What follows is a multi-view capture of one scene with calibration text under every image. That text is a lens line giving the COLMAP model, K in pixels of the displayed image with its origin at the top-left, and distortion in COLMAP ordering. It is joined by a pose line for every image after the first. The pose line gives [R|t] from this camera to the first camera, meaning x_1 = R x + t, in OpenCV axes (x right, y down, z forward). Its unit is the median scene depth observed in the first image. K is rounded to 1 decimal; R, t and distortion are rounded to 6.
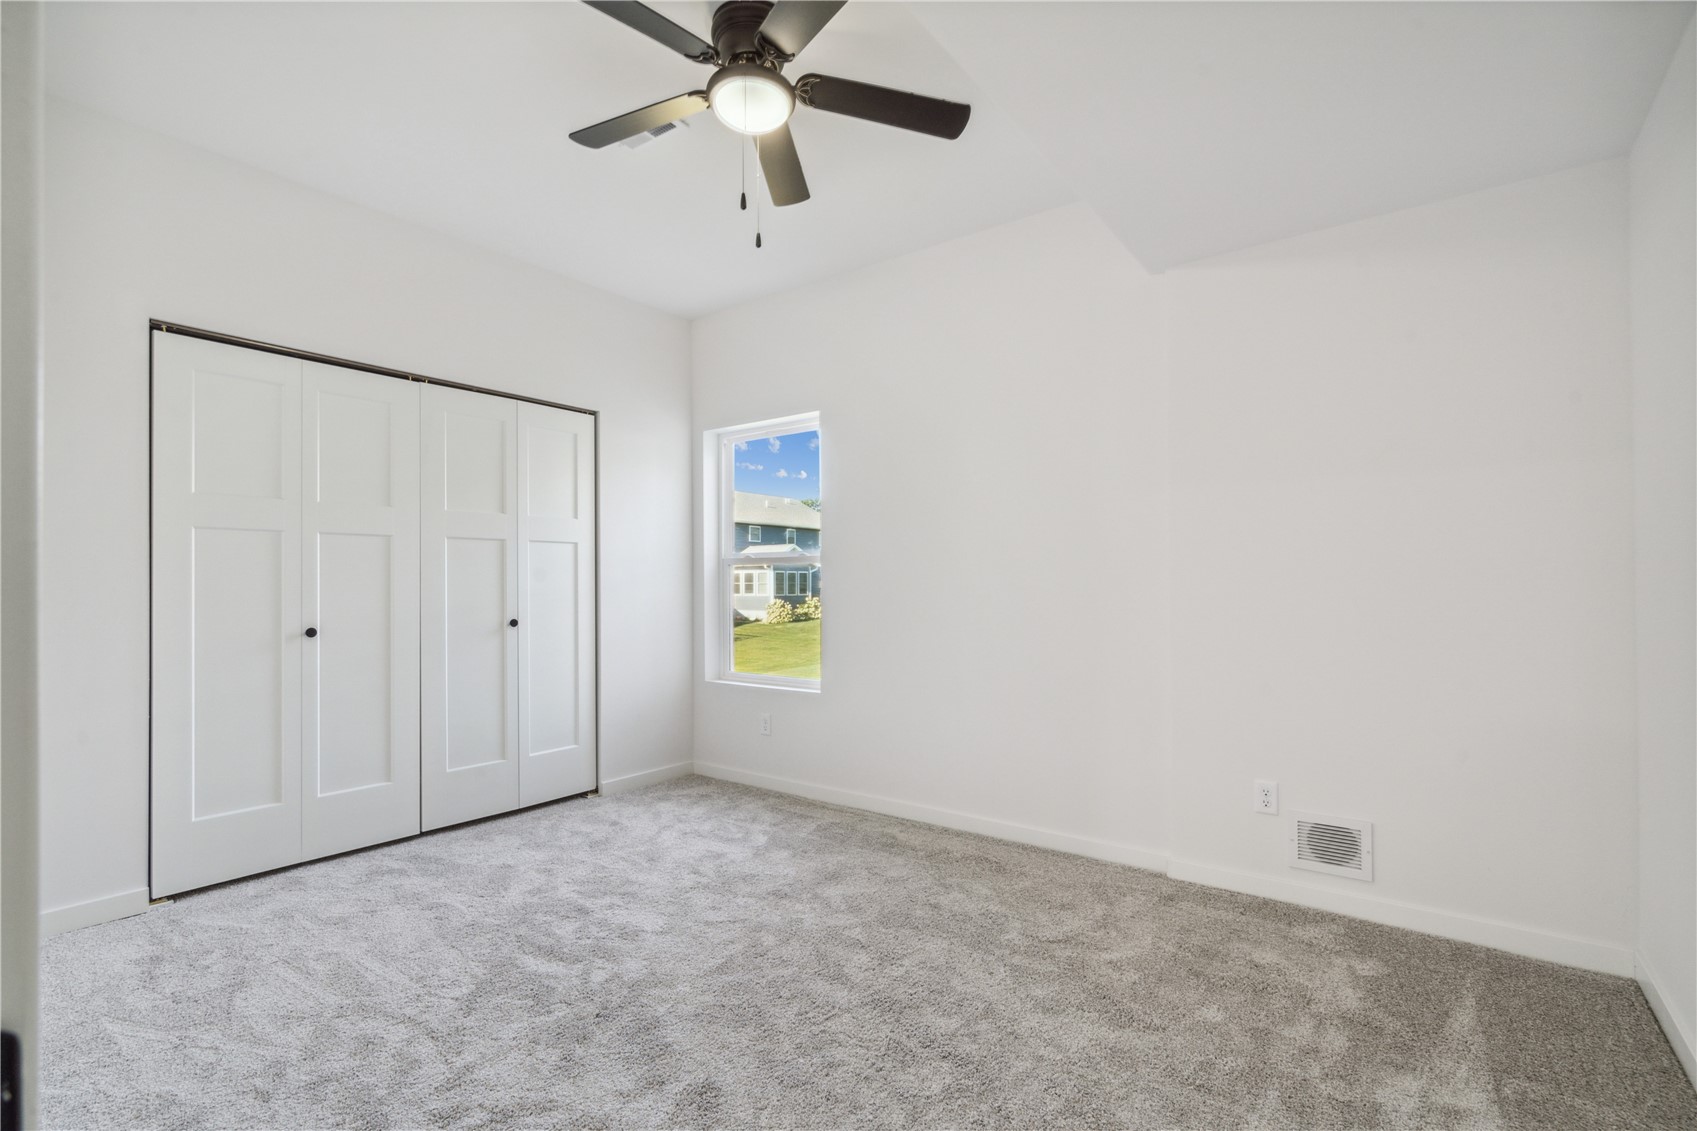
lens RADIAL K [[773.9, 0, 850.4], [0, 773.9, 572.4], [0, 0, 1]] dist [0.001308, 0.000120]
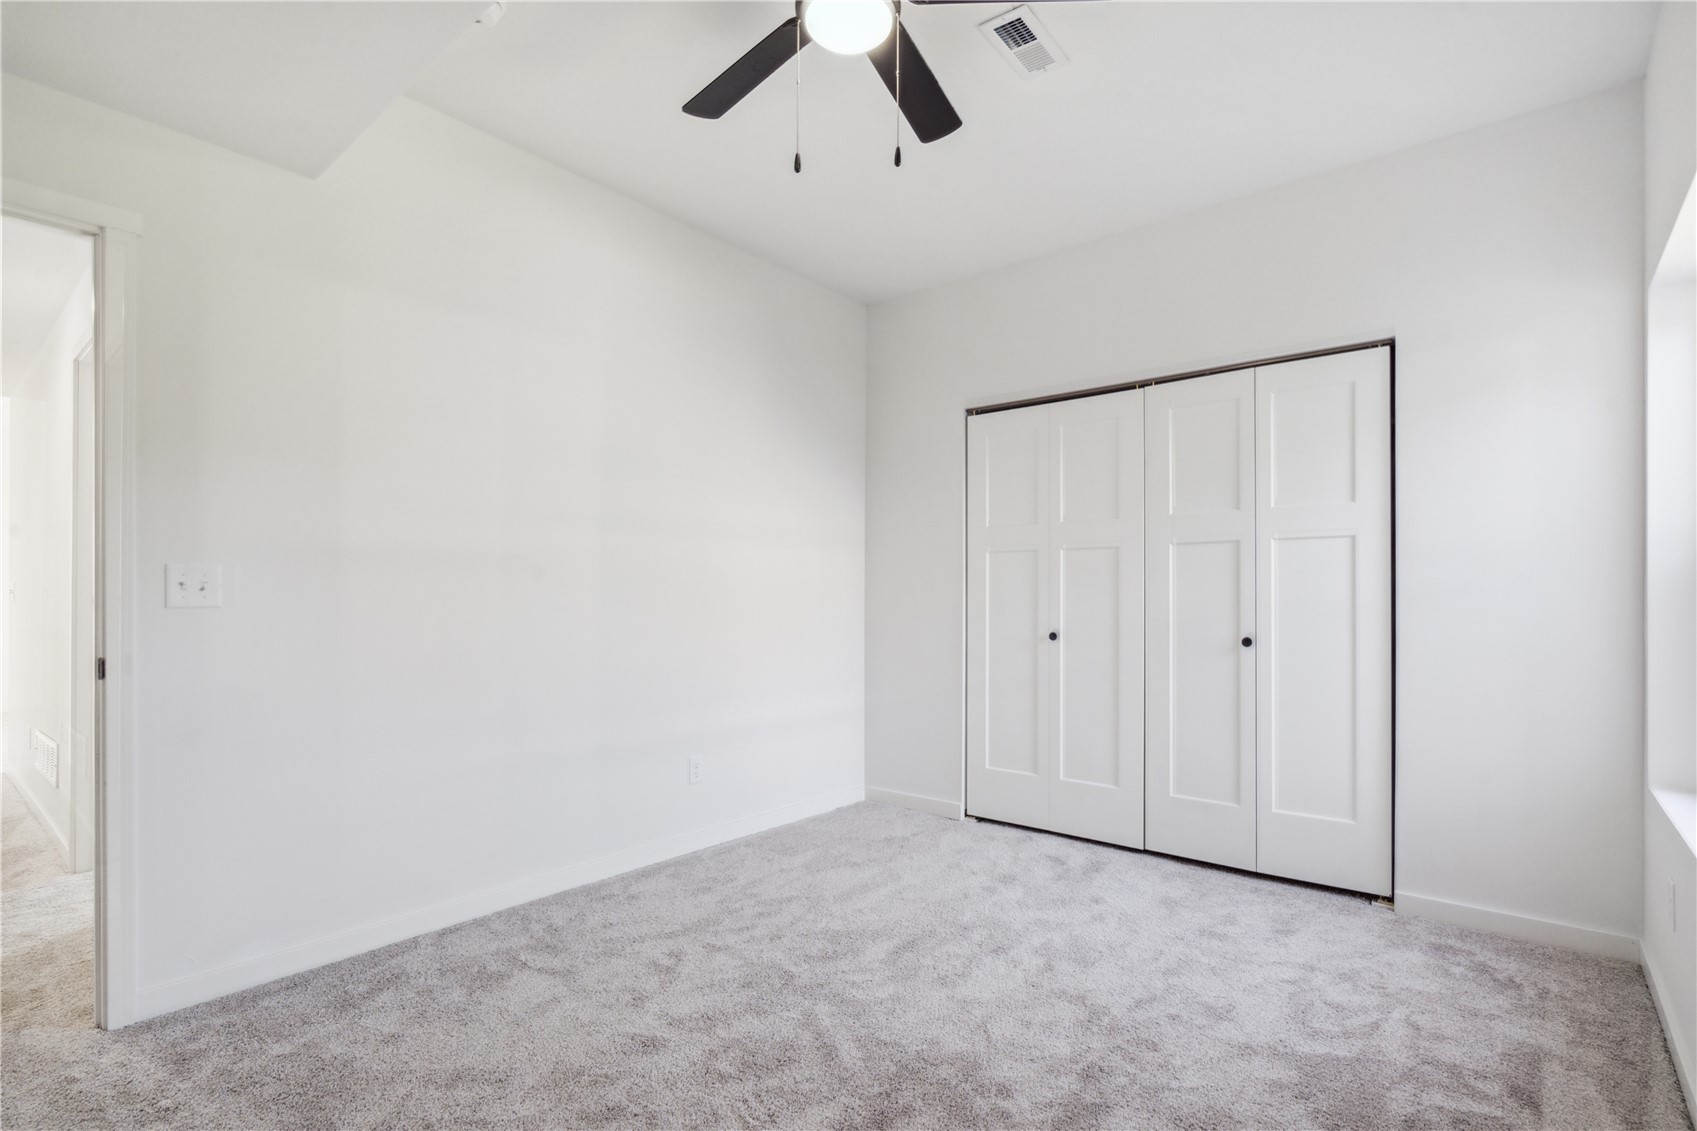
lens RADIAL K [[837.6, 0, 845.3], [0, 837.6, 580.4], [0, 0, 1]] dist [-0.003251, 0.000018]
pose [[-0.060144, -0.008533, -0.998153, 0.663416], [0.020045, 0.999751, -0.009755, 0.000381], [0.997988, -0.020594, -0.059958, 0.878359]]
